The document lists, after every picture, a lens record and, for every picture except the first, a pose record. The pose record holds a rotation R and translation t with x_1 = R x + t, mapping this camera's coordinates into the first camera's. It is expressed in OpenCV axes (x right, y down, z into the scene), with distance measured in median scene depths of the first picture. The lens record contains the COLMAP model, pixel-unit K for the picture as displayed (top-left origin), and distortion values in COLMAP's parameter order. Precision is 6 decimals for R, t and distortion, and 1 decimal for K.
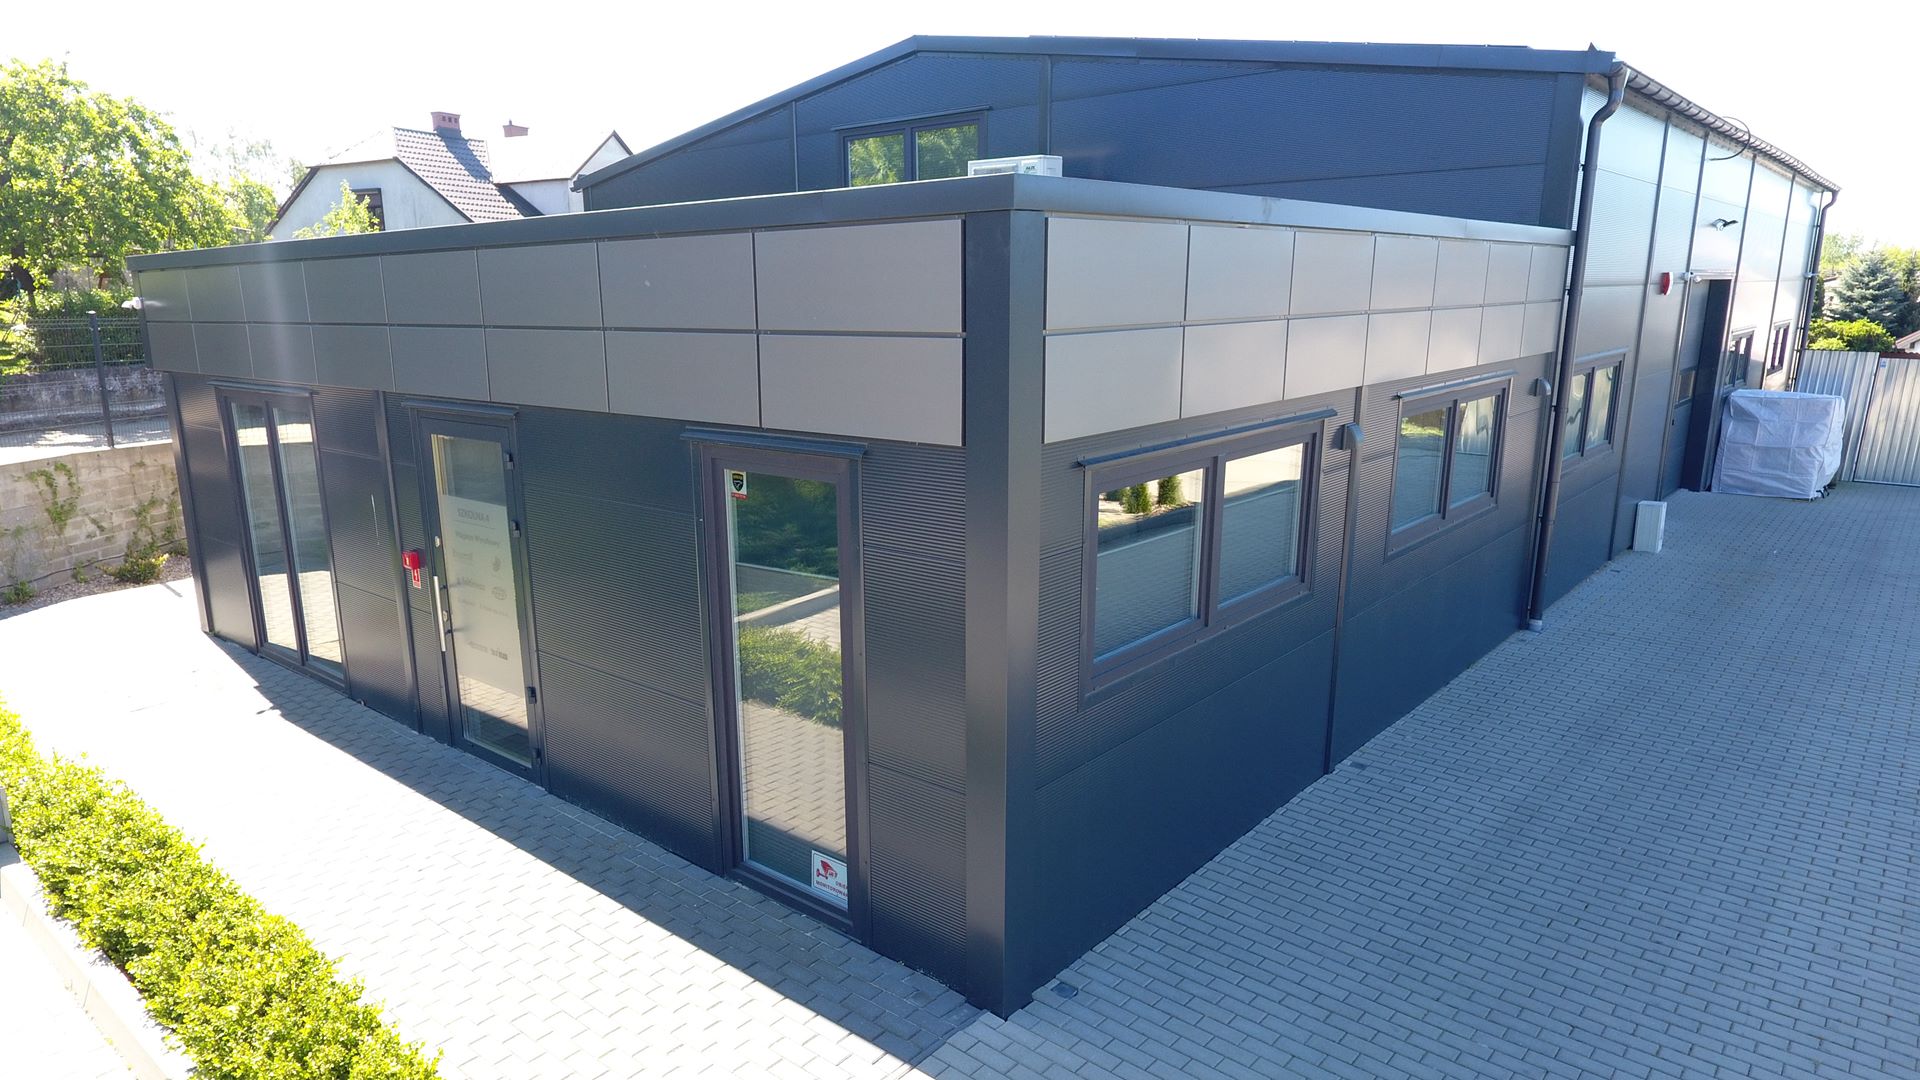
lens RADIAL K [[1176.5, 0, 904.9], [0, 1176.5, 586.7], [0, 0, 1]] dist [-0.002108, -0.004653]
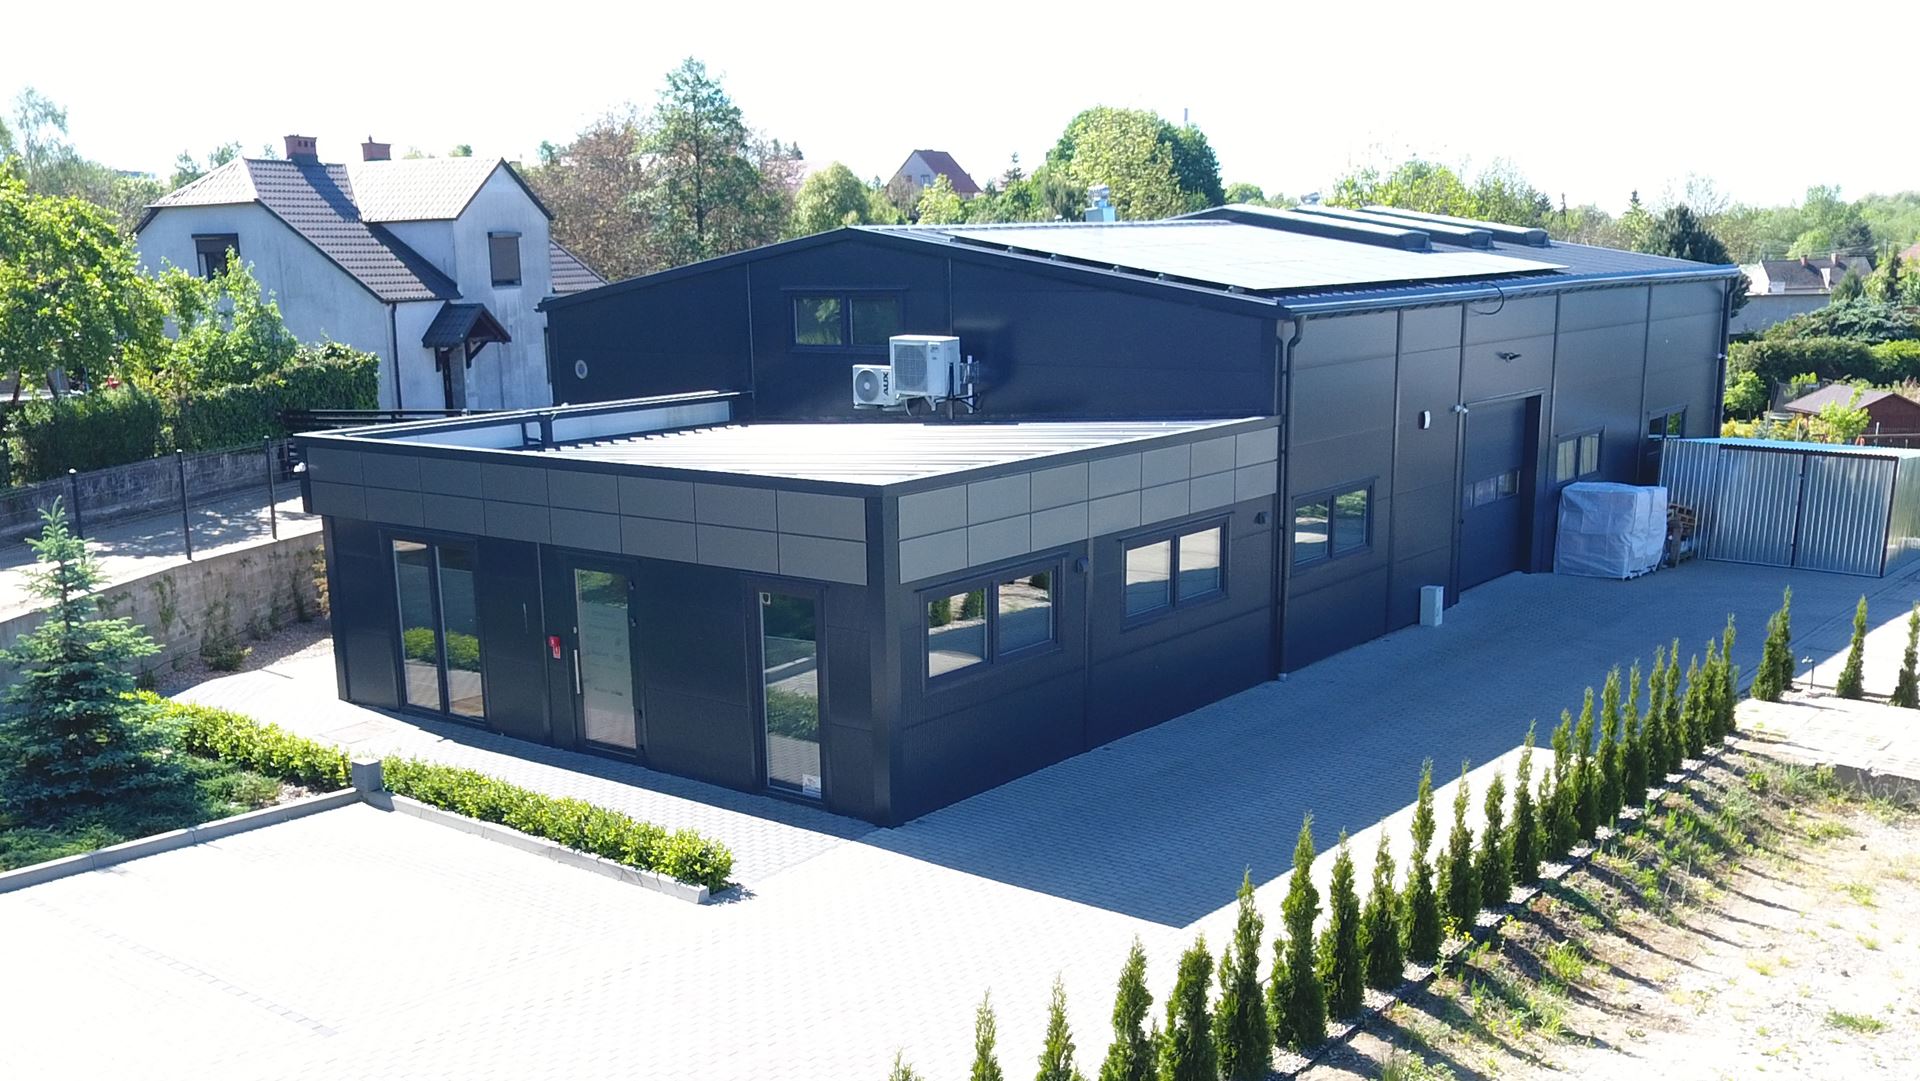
lens RADIAL K [[1786.6, 0, 961.7], [0, 1786.6, 702.3], [0, 0, 1]] dist [-0.003520, 0.000000]
pose [[0.997954, -0.018986, 0.061058, 0.006132], [0.018905, 0.999819, 0.001903, 0.057278], [-0.061083, -0.000745, 0.998132, -1.285253]]
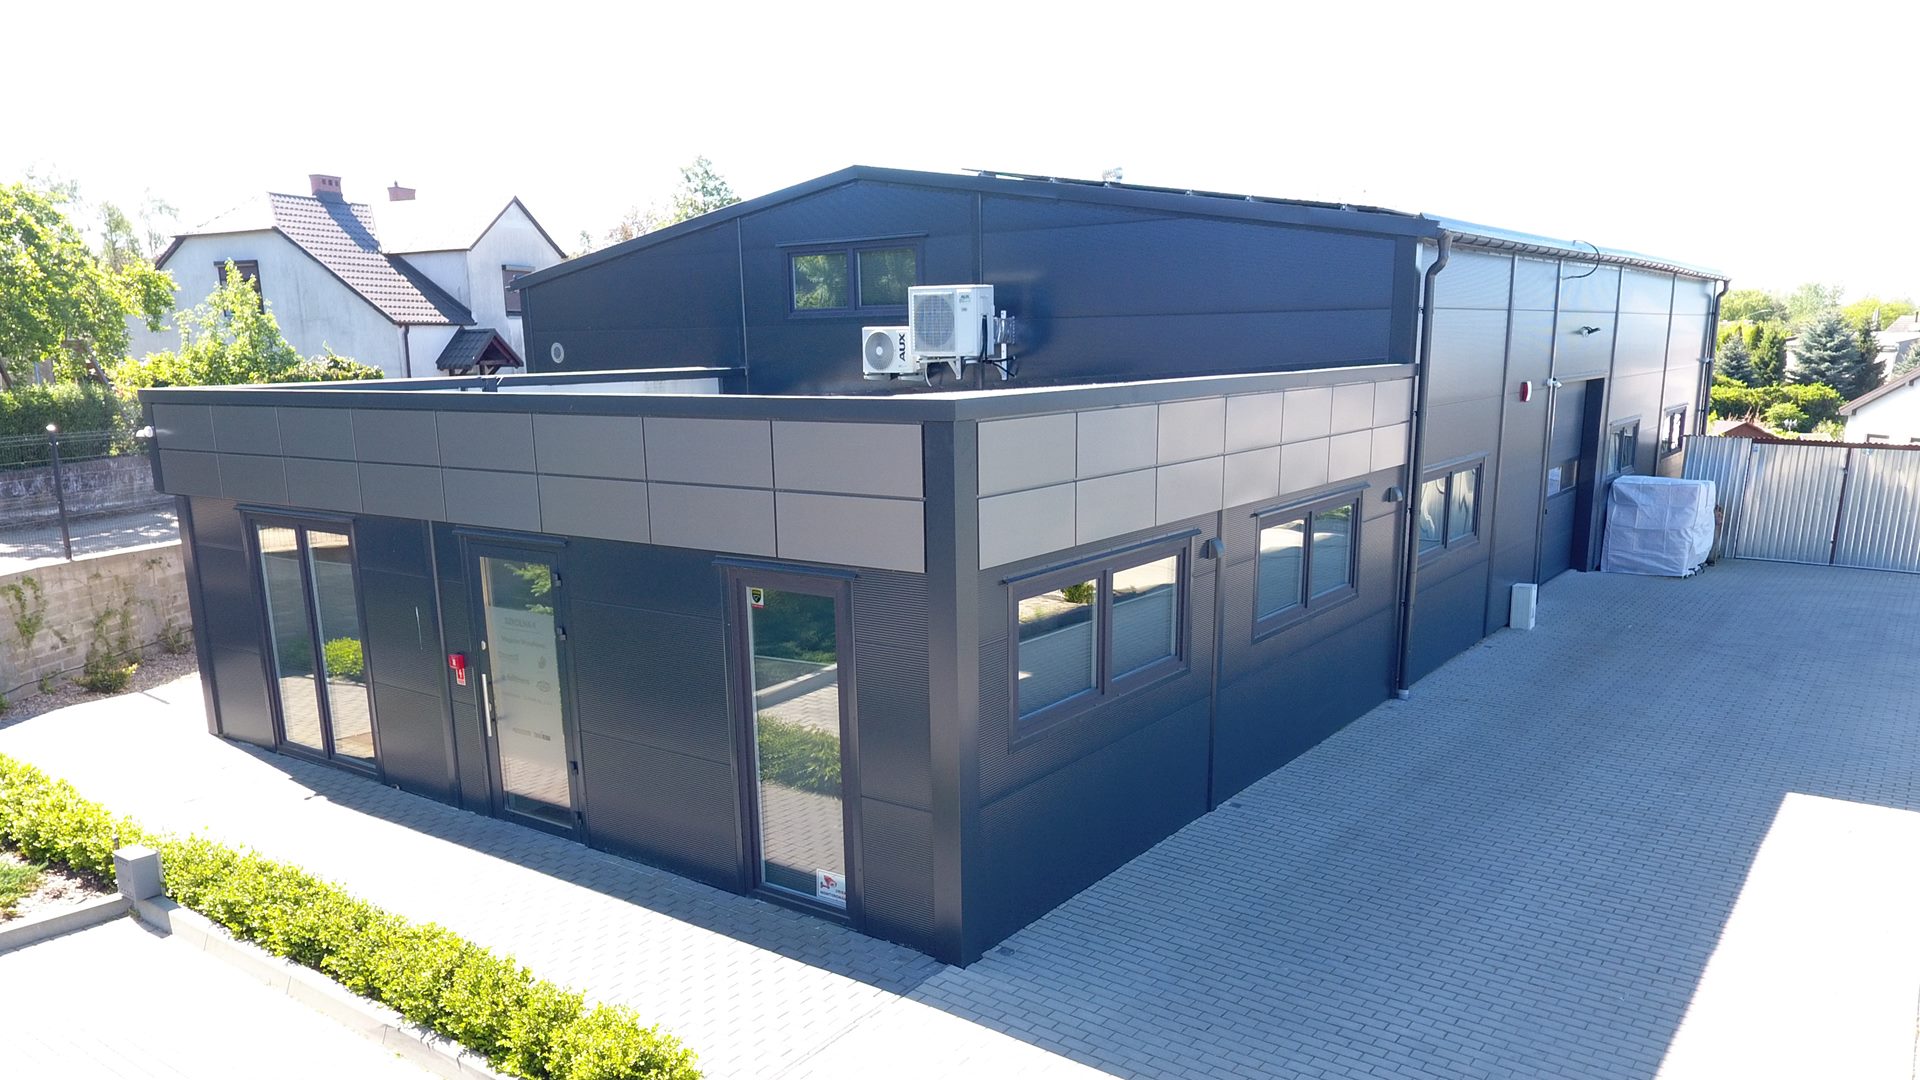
lens RADIAL K [[1345.5, 0, 956.7], [0, 1345.5, 676.0], [0, 0, 1]] dist [-0.001246, -0.006091]
pose [[0.995461, -0.025737, 0.091629, -0.032568], [0.026198, 0.999649, -0.003832, 0.008534], [-0.091498, 0.006216, 0.995786, -0.322490]]
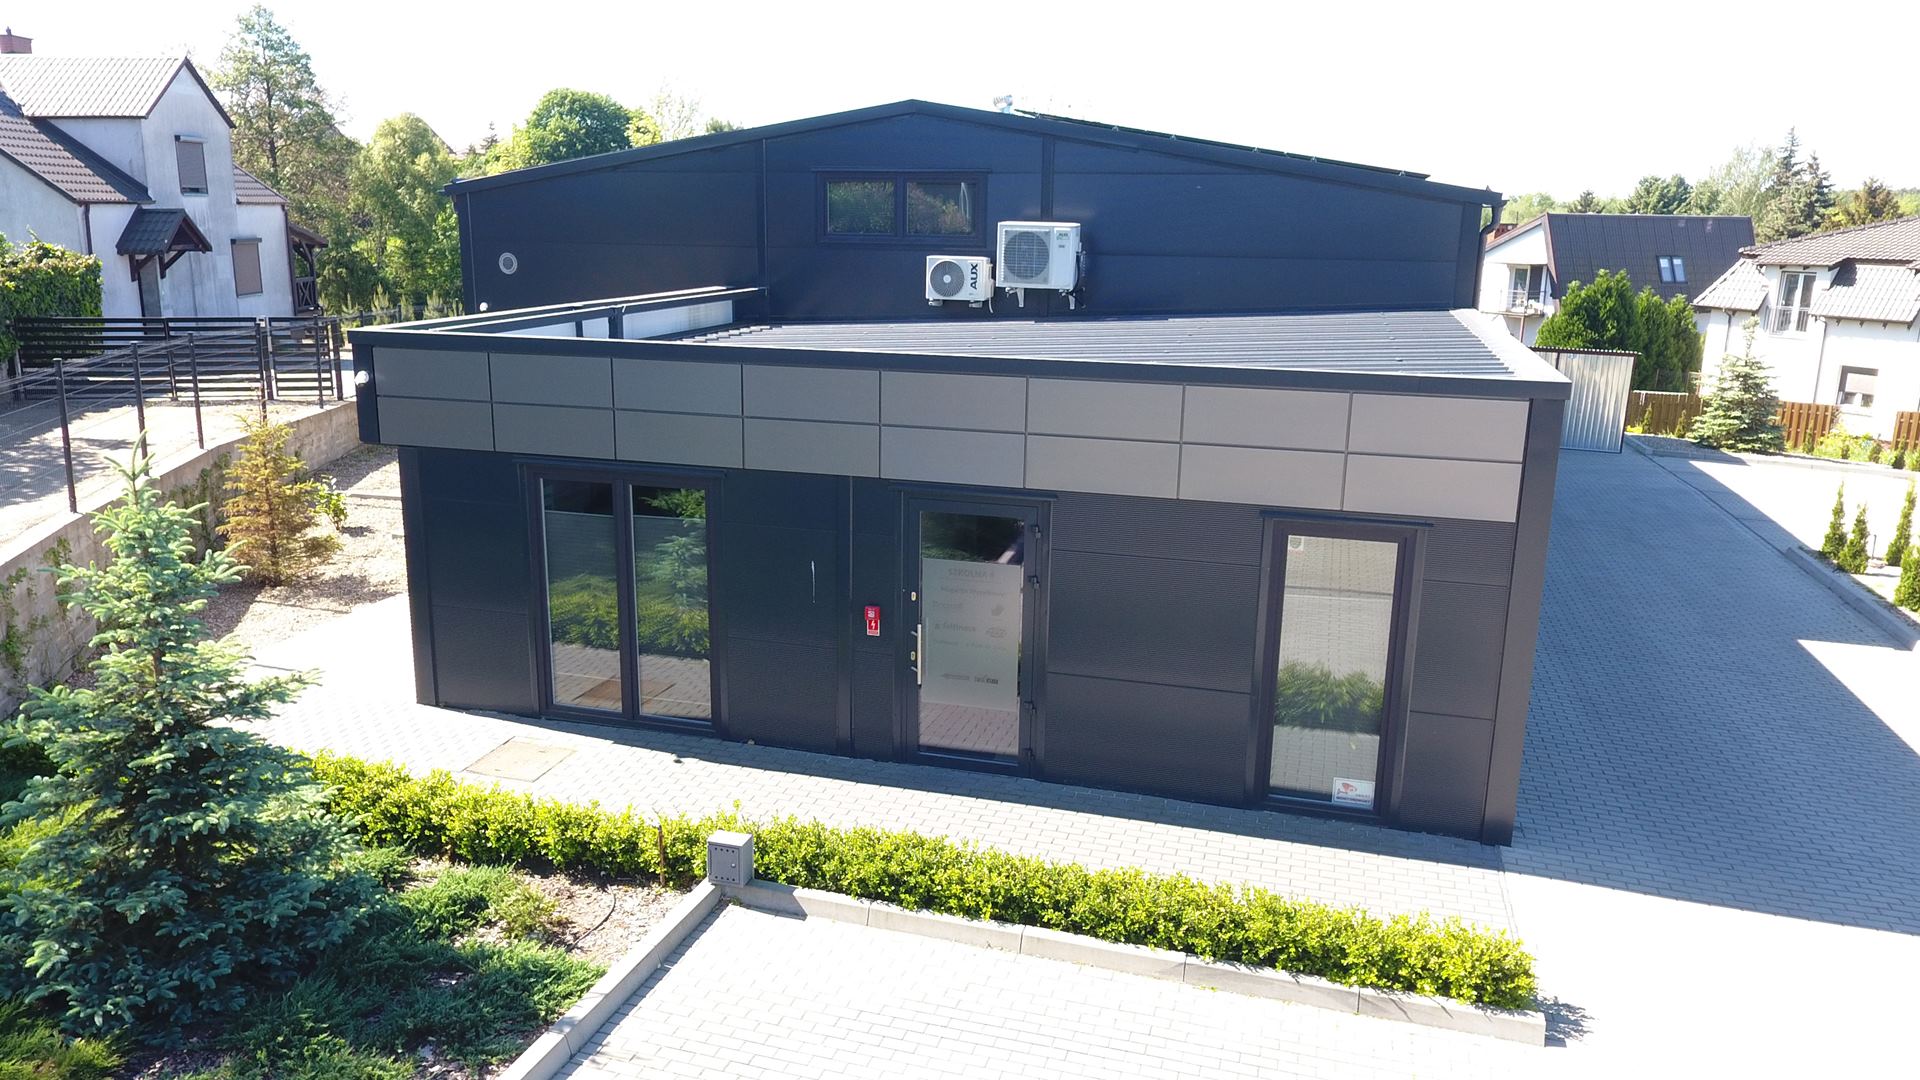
lens RADIAL K [[1345.5, 0, 931.7], [0, 1345.5, 547.2], [0, 0, 1]] dist [-0.001246, -0.006091]
pose [[0.907062, -0.077288, 0.413843, -0.745287], [0.078482, 0.996815, 0.014145, -0.083837], [-0.413618, 0.019649, 0.910239, -0.229608]]
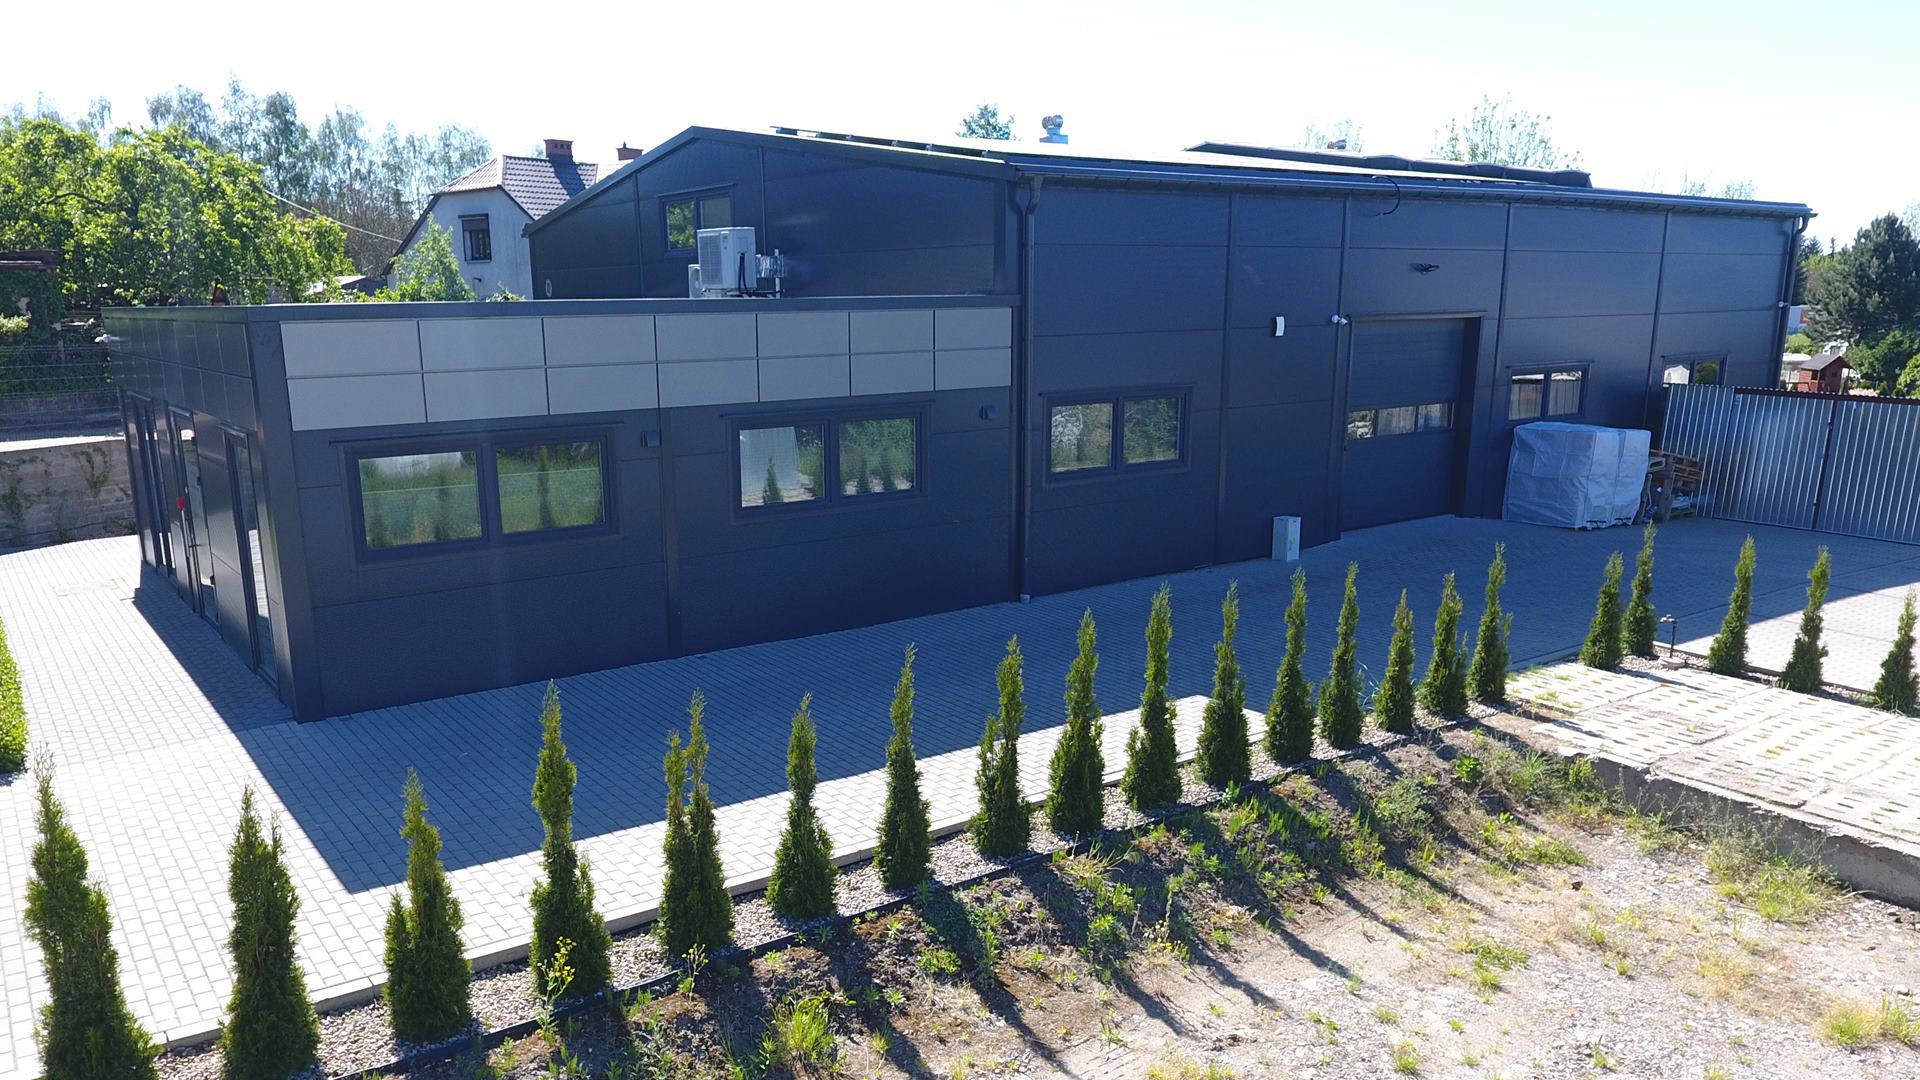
lens RADIAL K [[1345.5, 0, 903.6], [0, 1345.5, 633.4], [0, 0, 1]] dist [-0.001246, -0.006091]
pose [[0.976075, 0.054821, -0.210409, 0.781322], [-0.054544, 0.998486, 0.007123, 0.073486], [0.210481, 0.004524, 0.977587, -0.503465]]
